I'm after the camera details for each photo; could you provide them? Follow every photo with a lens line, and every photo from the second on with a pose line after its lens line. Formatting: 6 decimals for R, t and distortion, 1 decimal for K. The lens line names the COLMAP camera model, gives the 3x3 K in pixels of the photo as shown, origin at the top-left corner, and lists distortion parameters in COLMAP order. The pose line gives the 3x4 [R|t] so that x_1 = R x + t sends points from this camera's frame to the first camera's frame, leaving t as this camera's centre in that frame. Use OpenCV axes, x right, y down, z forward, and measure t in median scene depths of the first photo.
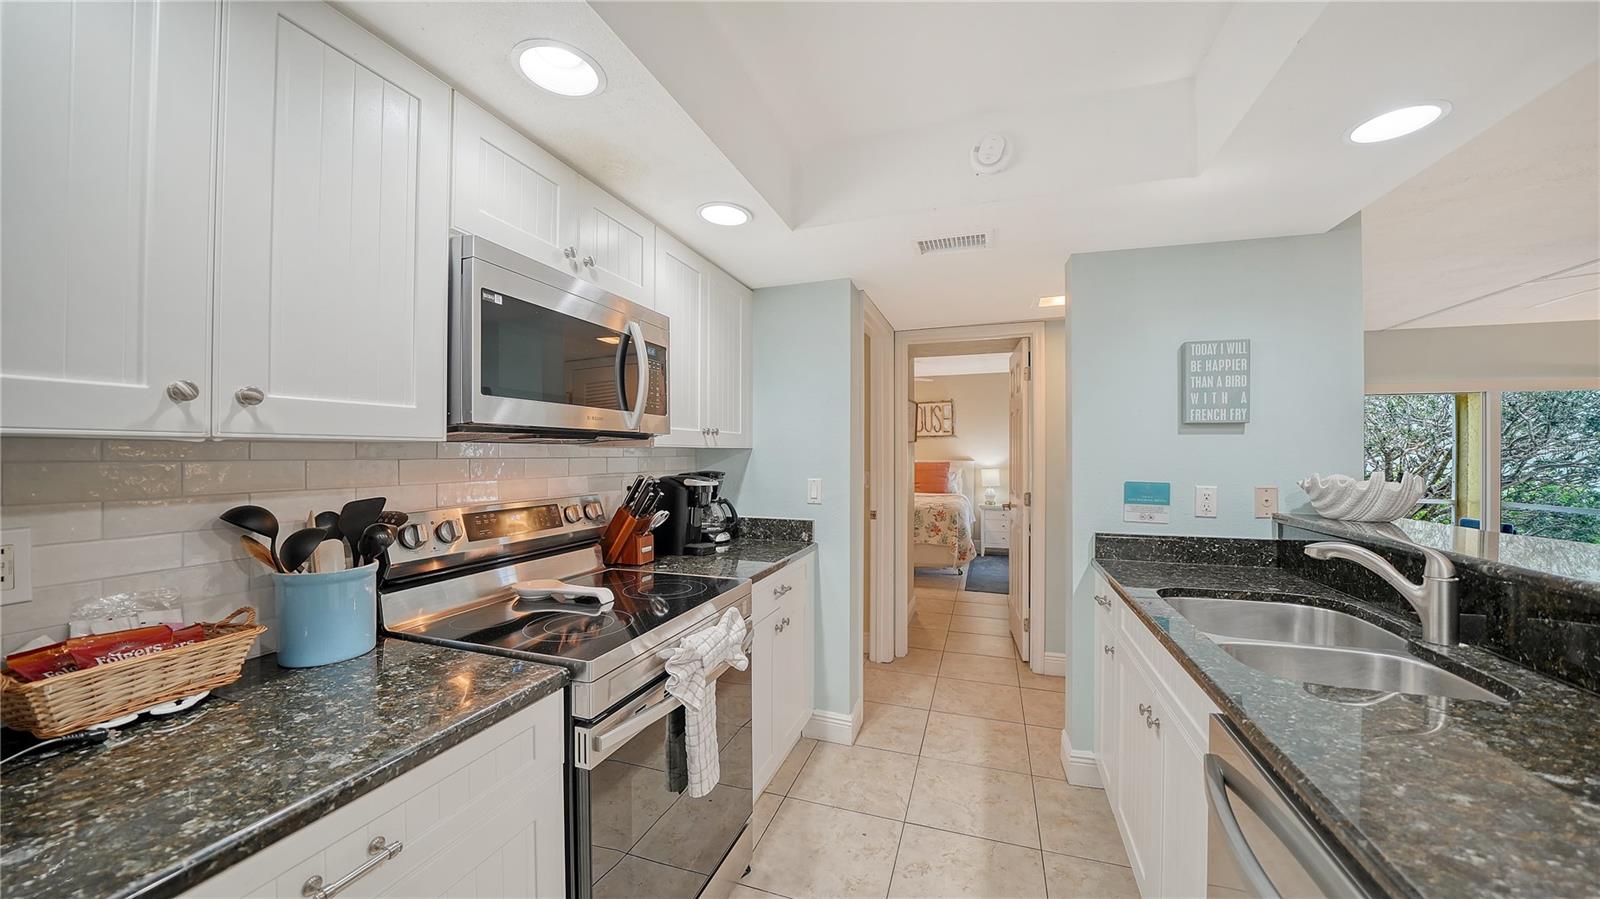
lens RADIAL K [[556.8, 0, 802.8], [0, 556.8, 451.2], [0, 0, 1]] dist [-0.014209, -0.000550]
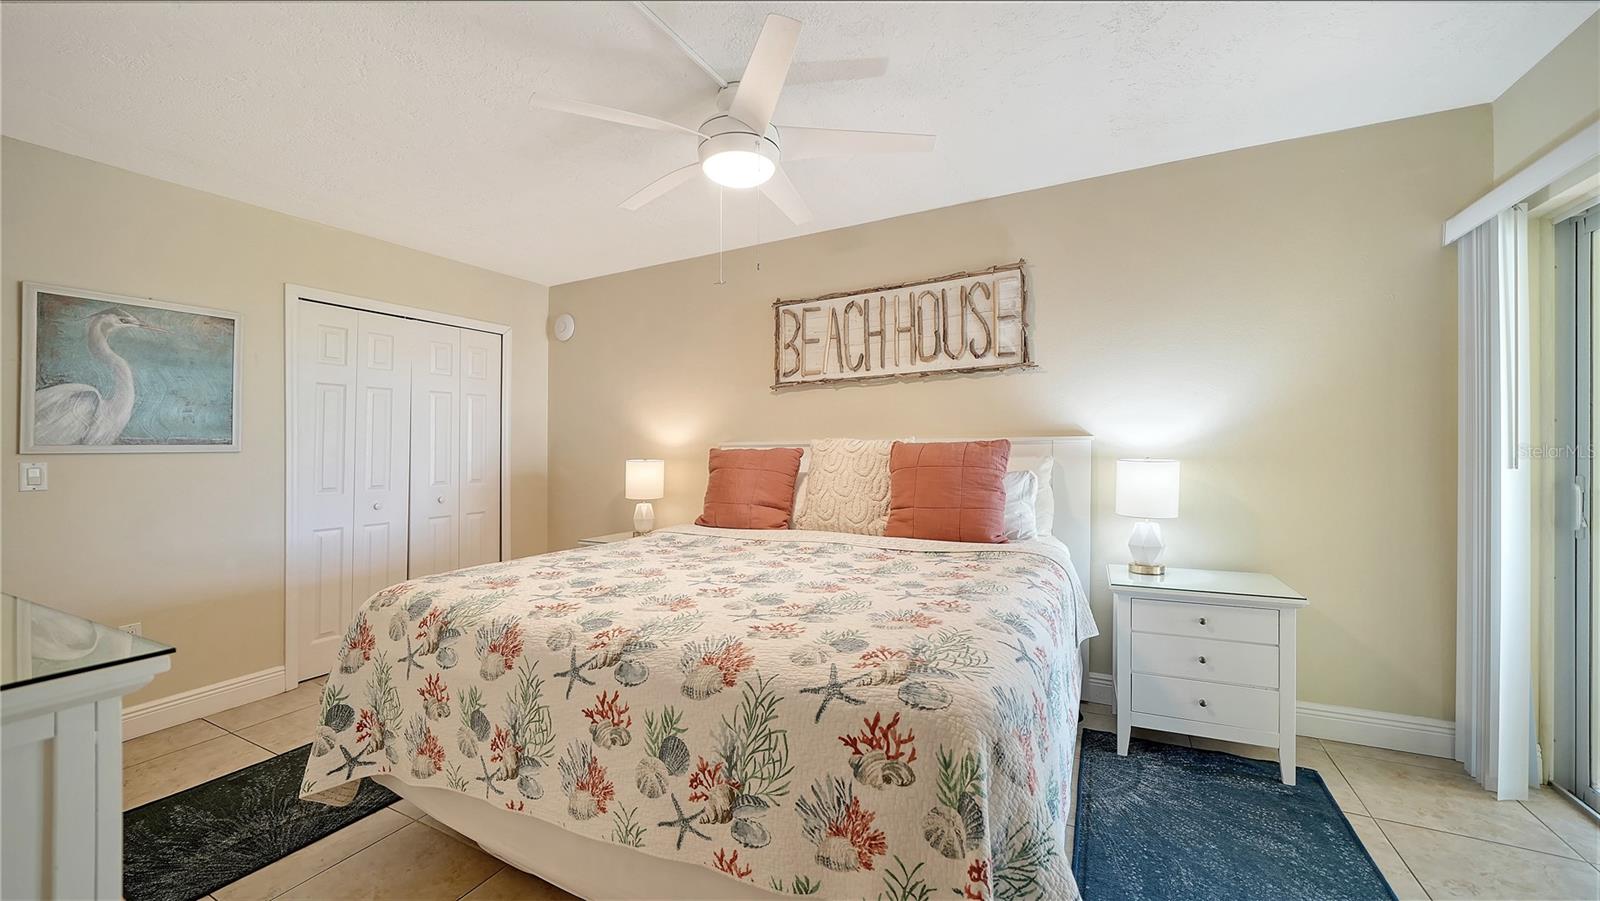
lens RADIAL K [[591.5, 0, 798.3], [0, 591.5, 443.9], [0, 0, 1]] dist [0.000289, 0.000003]
pose [[0.987874, -0.009788, -0.154948, 0.186667], [0.010624, 0.999933, 0.004566, 0.018165], [0.154893, -0.006157, 0.987912, 0.613247]]
